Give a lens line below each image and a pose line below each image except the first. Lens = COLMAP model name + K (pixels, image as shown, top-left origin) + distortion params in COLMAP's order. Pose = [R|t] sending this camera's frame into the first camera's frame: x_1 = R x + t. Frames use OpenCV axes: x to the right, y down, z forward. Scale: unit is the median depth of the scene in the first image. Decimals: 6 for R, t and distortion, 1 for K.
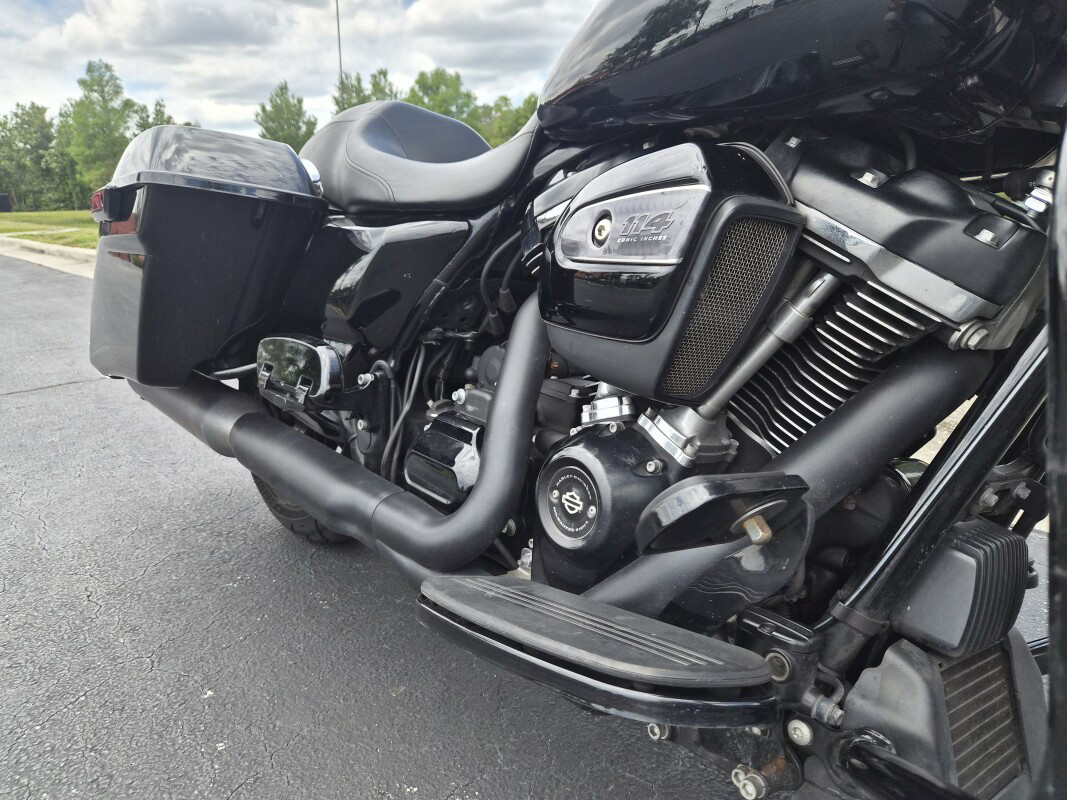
lens RADIAL K [[716.6, 0, 534.1], [0, 716.6, 398.1], [0, 0, 1]] dist [0.057306, -0.045893]
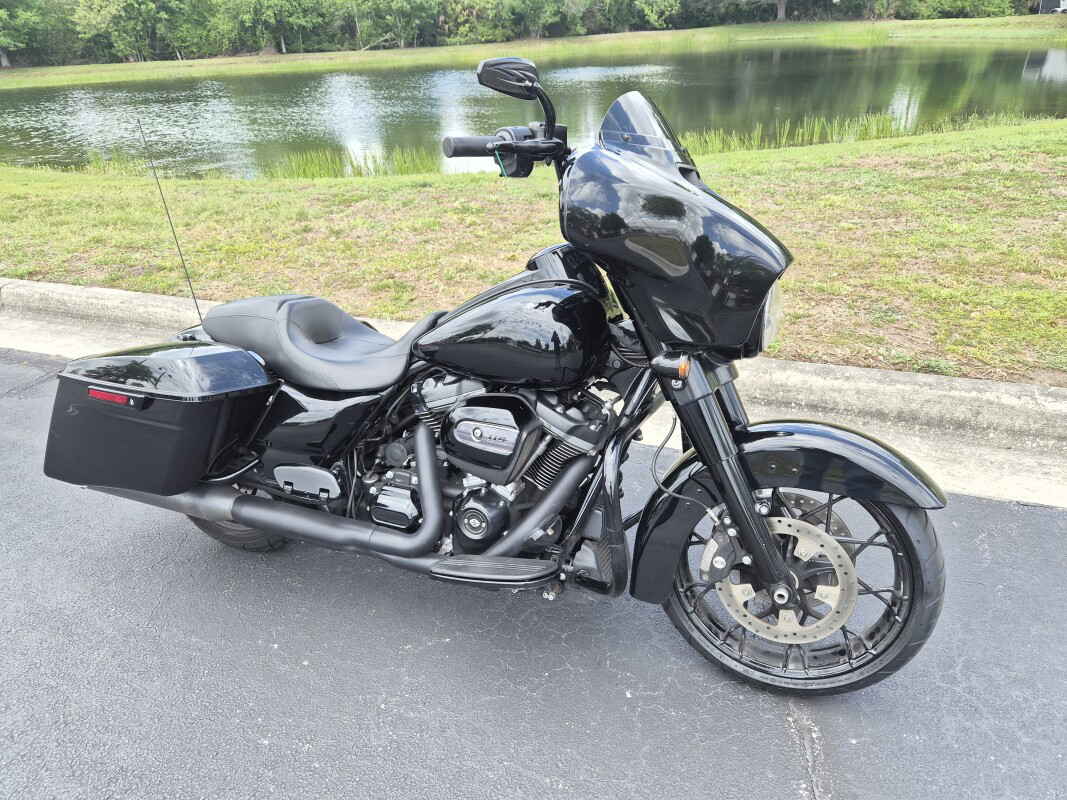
lens RADIAL K [[716.6, 0, 537.6], [0, 716.6, 404.2], [0, 0, 1]] dist [0.057306, -0.045893]
pose [[0.893051, -0.208340, 0.398816, -0.846981], [0.133772, 0.969204, 0.206758, -0.958469], [-0.429610, -0.131295, 0.893419, -1.714224]]
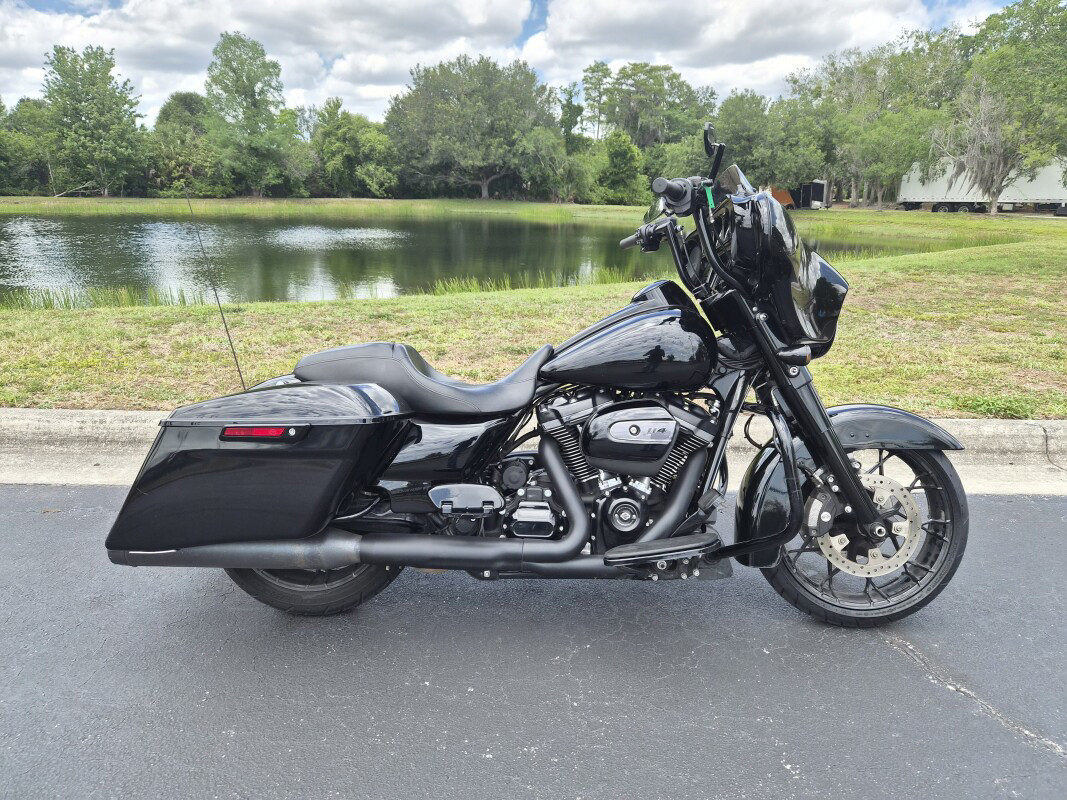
lens RADIAL K [[716.6, 0, 538.6], [0, 716.6, 390.3], [0, 0, 1]] dist [0.057306, -0.045893]
pose [[0.657437, -0.146239, 0.739182, -2.773873], [0.167716, 0.984777, 0.045659, -0.682020], [-0.734607, 0.093955, 0.671956, -0.964462]]
